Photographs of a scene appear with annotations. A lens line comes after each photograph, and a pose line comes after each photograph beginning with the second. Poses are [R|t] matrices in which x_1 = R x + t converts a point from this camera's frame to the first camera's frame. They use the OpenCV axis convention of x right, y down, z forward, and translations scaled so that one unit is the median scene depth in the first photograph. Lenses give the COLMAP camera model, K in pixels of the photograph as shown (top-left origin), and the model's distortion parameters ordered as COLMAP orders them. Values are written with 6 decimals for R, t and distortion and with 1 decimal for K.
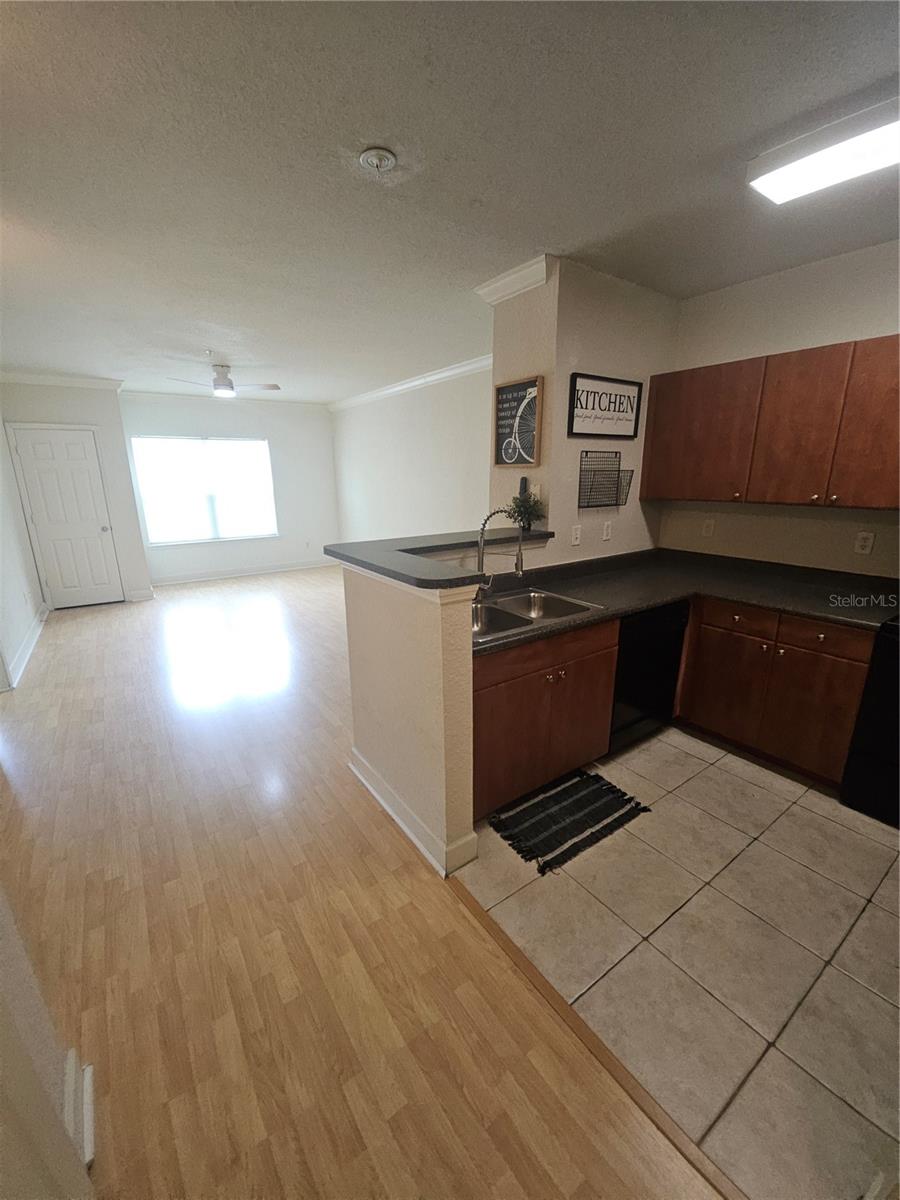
lens RADIAL K [[476.8, 0, 451.5], [0, 476.8, 608.1], [0, 0, 1]] dist [-0.004743, -0.008503]
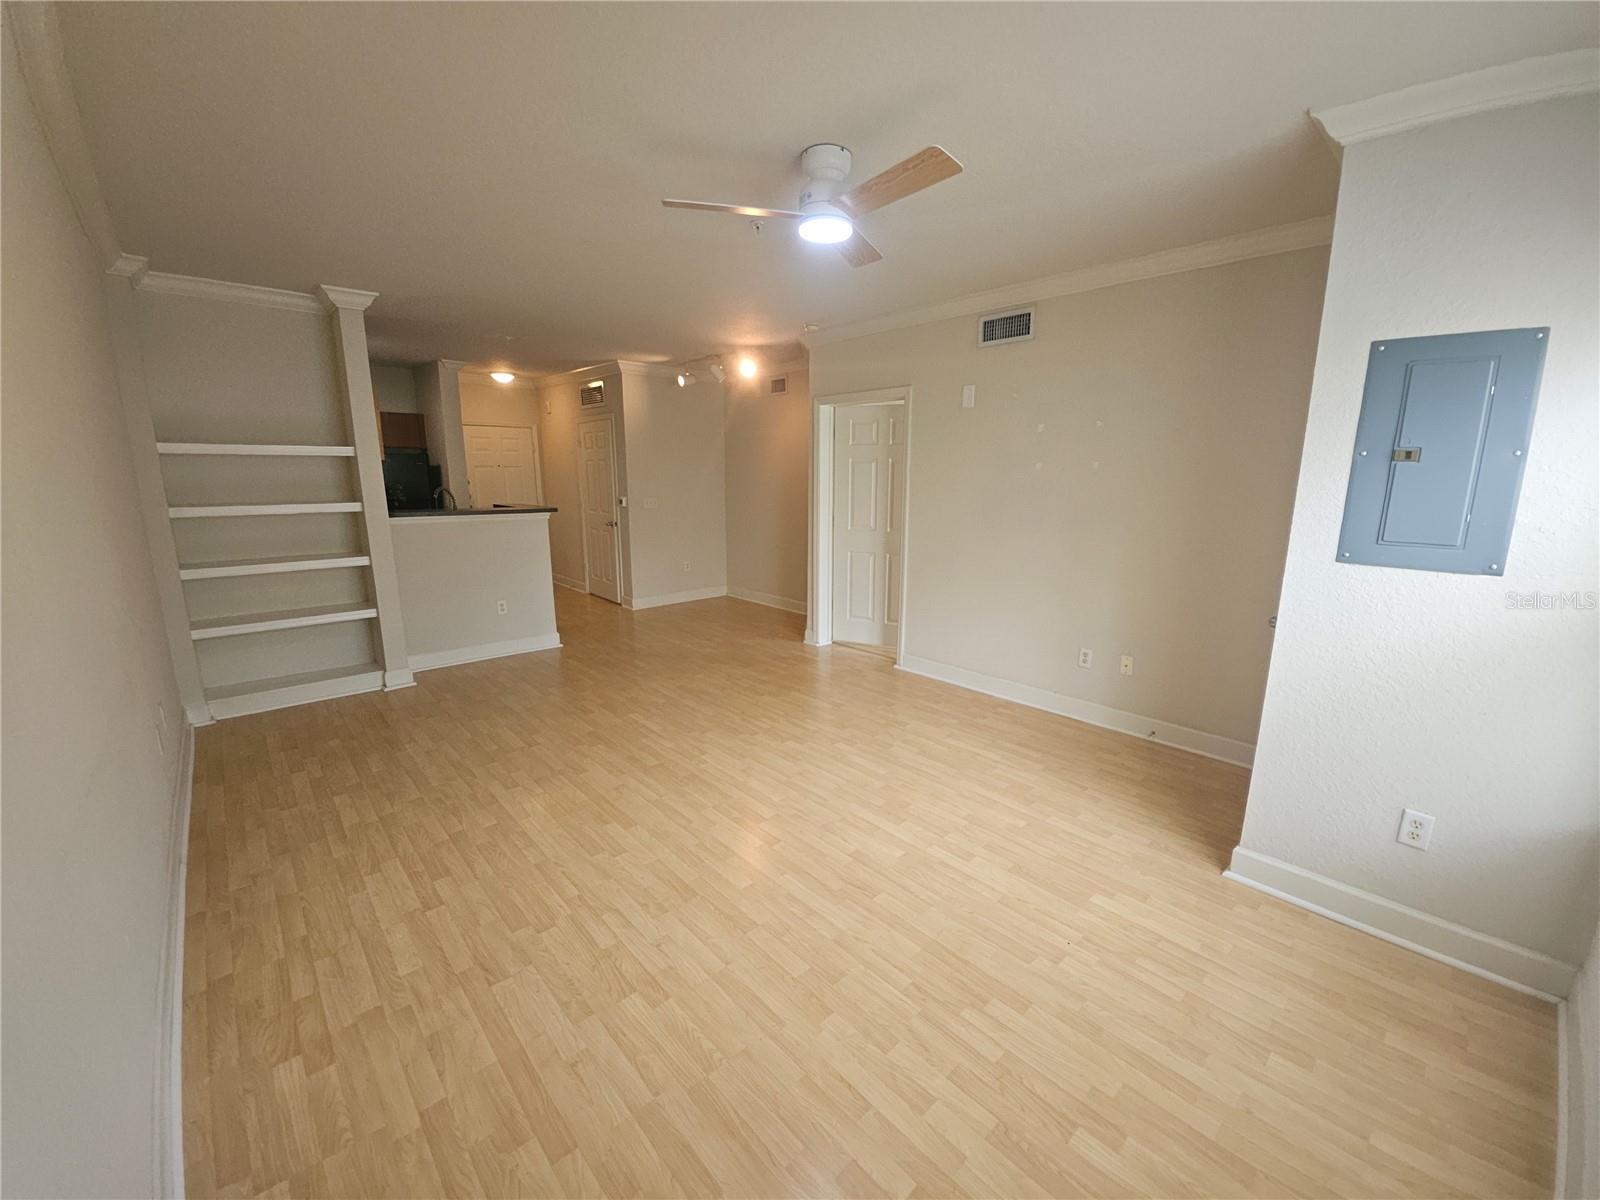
lens RADIAL K [[635.7, 0, 811.5], [0, 635.7, 595.2], [0, 0, 1]] dist [-0.004743, -0.008503]
pose [[-0.990156, 0.025166, -0.137687, -0.705426], [-0.039335, 0.894029, 0.446279, -0.752262], [0.134327, 0.447302, -0.884238, 2.725747]]
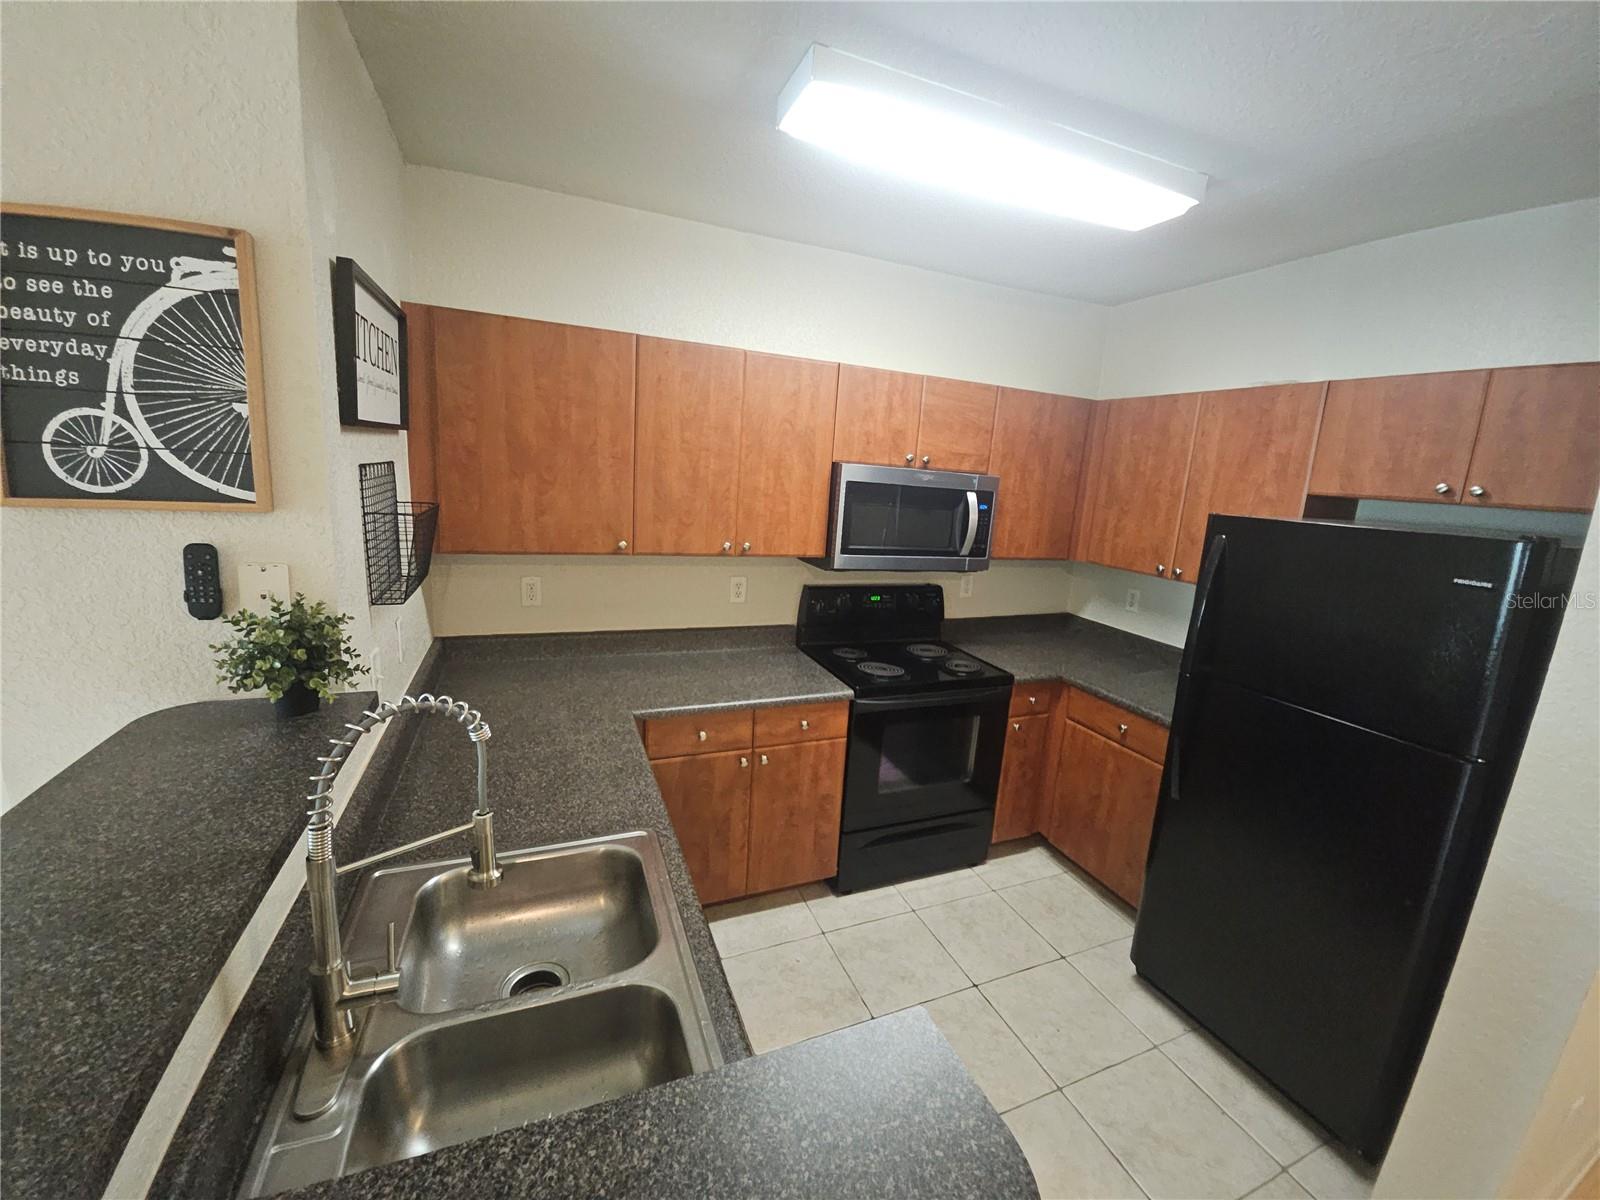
lens RADIAL K [[635.7, 0, 811.1], [0, 635.7, 600.2], [0, 0, 1]] dist [-0.004743, -0.008503]
pose [[0.214164, -0.176387, 0.960740, -0.158798], [0.197460, 0.971073, 0.134267, -0.221168], [-0.956631, 0.160953, 0.242798, 0.547884]]
